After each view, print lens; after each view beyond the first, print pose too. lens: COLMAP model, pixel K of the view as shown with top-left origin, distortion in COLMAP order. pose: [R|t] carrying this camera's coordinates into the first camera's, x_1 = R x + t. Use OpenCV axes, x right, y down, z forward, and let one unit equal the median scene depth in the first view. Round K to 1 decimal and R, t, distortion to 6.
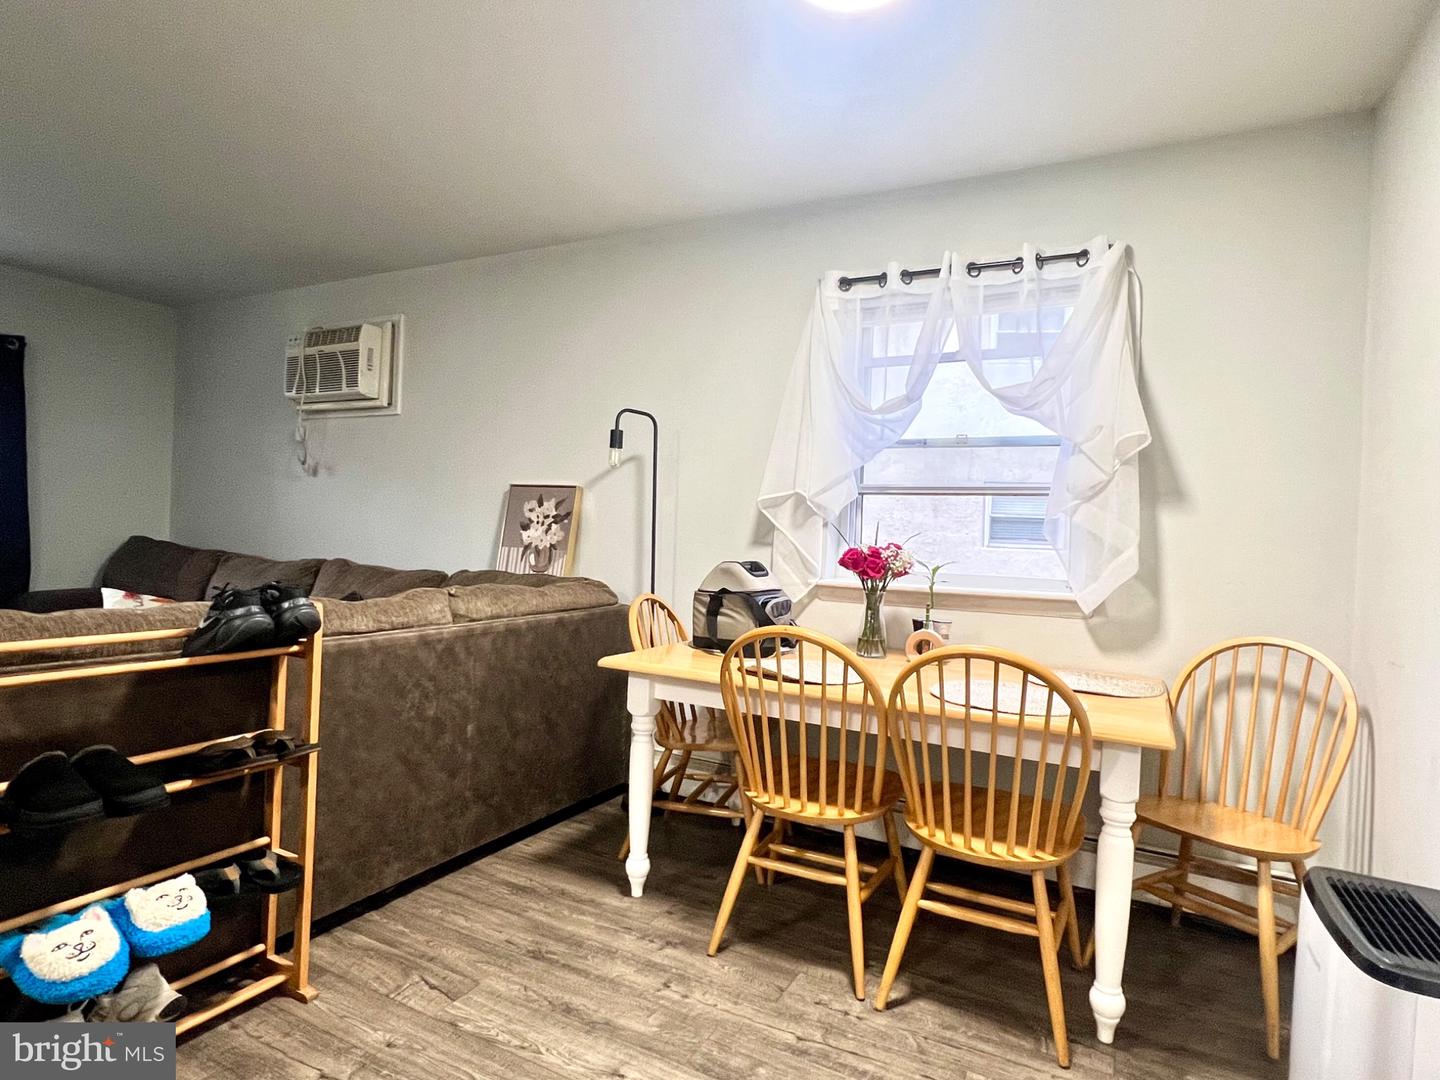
lens RADIAL K [[796.1, 0, 722.3], [0, 796.1, 545.7], [0, 0, 1]] dist [0.001044, 0.001139]
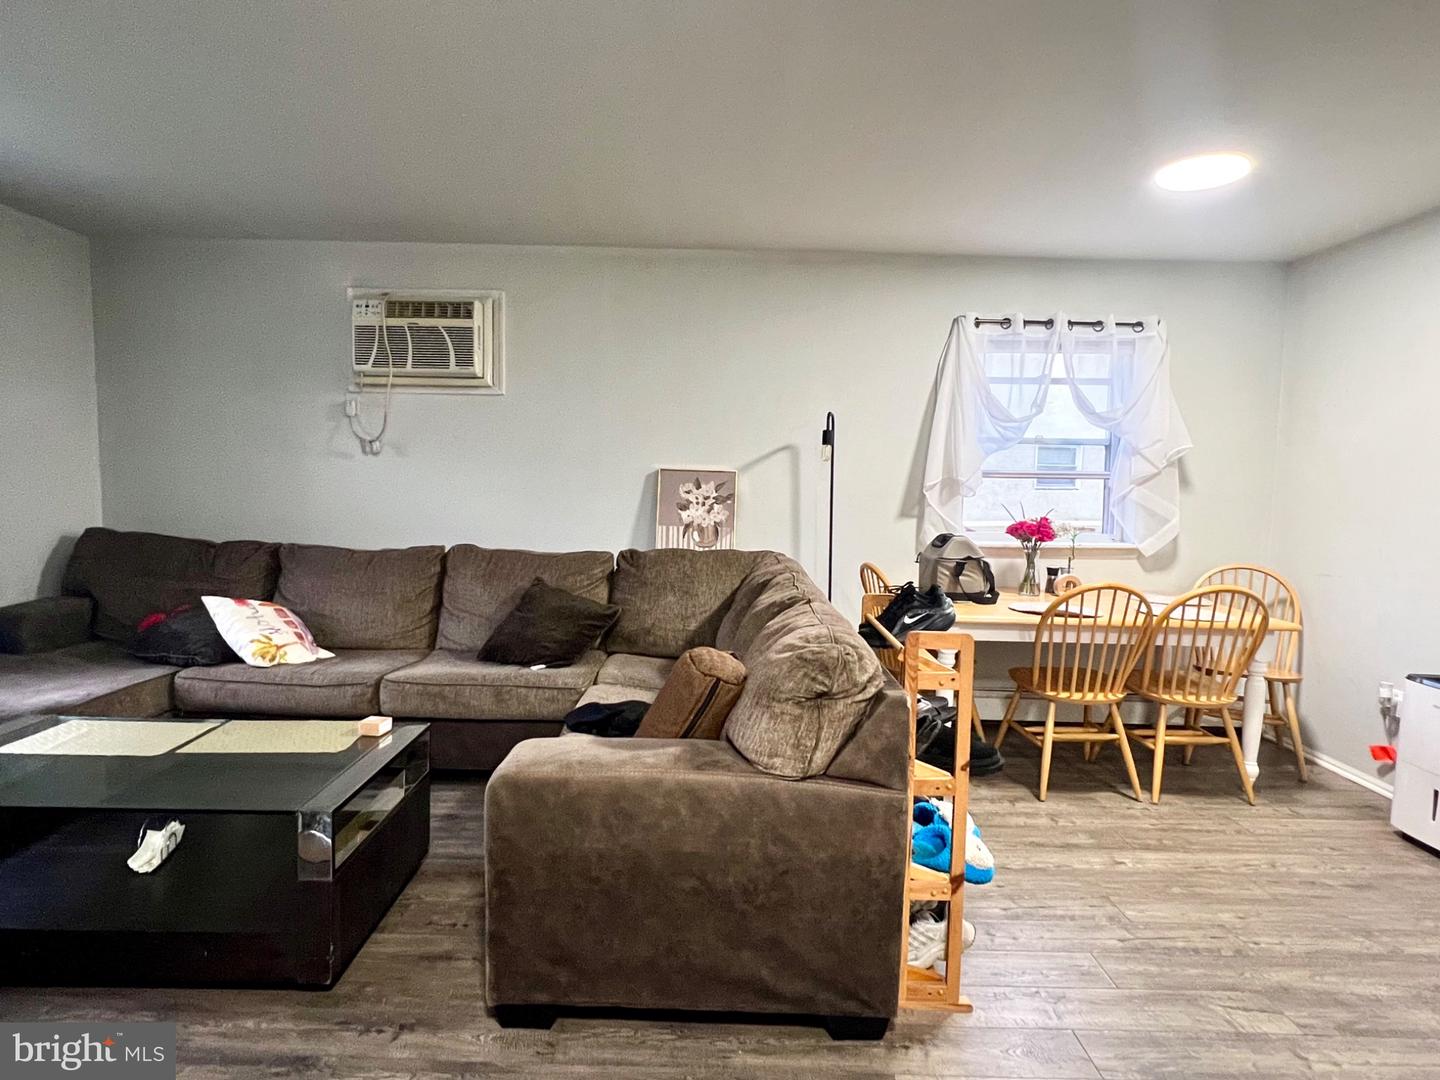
lens RADIAL K [[796.1, 0, 709.3], [0, 796.1, 544.2], [0, 0, 1]] dist [0.001044, 0.001139]
pose [[0.885556, -0.064103, 0.460089, -0.745531], [0.023142, 0.995291, 0.094130, -0.077783], [-0.463957, -0.072710, 0.882869, -0.005841]]
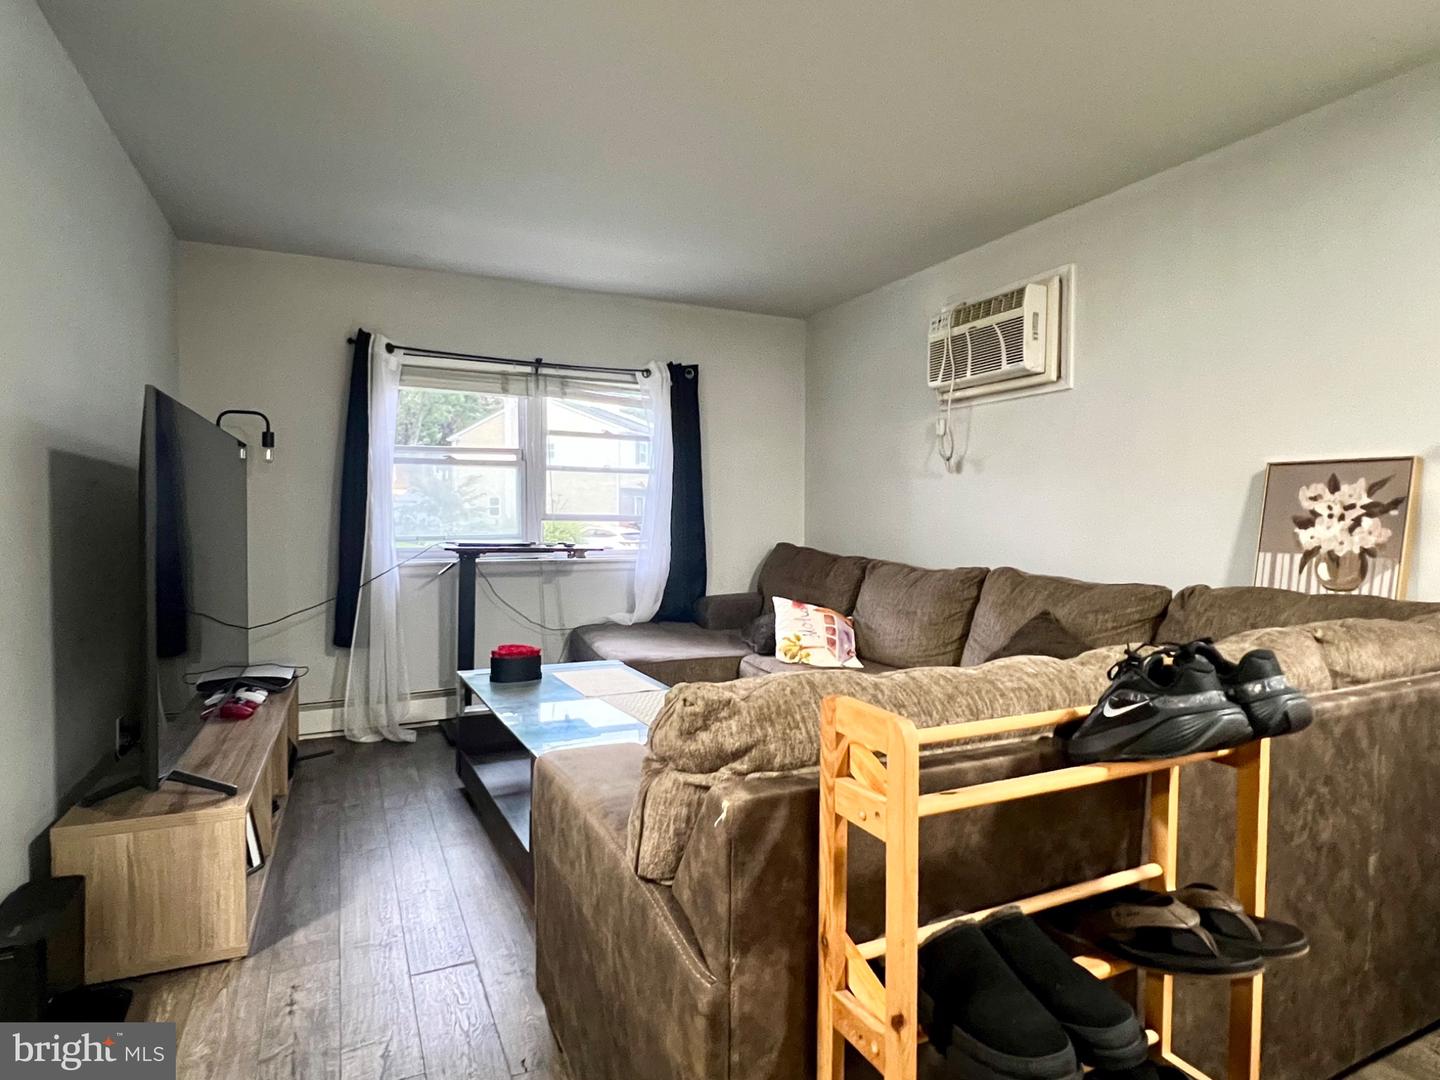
lens RADIAL K [[796.1, 0, 720.9], [0, 796.1, 541.1], [0, 0, 1]] dist [0.001044, 0.001139]
pose [[0.808700, -0.020850, -0.587851, -0.255338], [0.024029, 0.999708, -0.002403, -0.019002], [0.587730, -0.012182, 0.808965, 0.154660]]
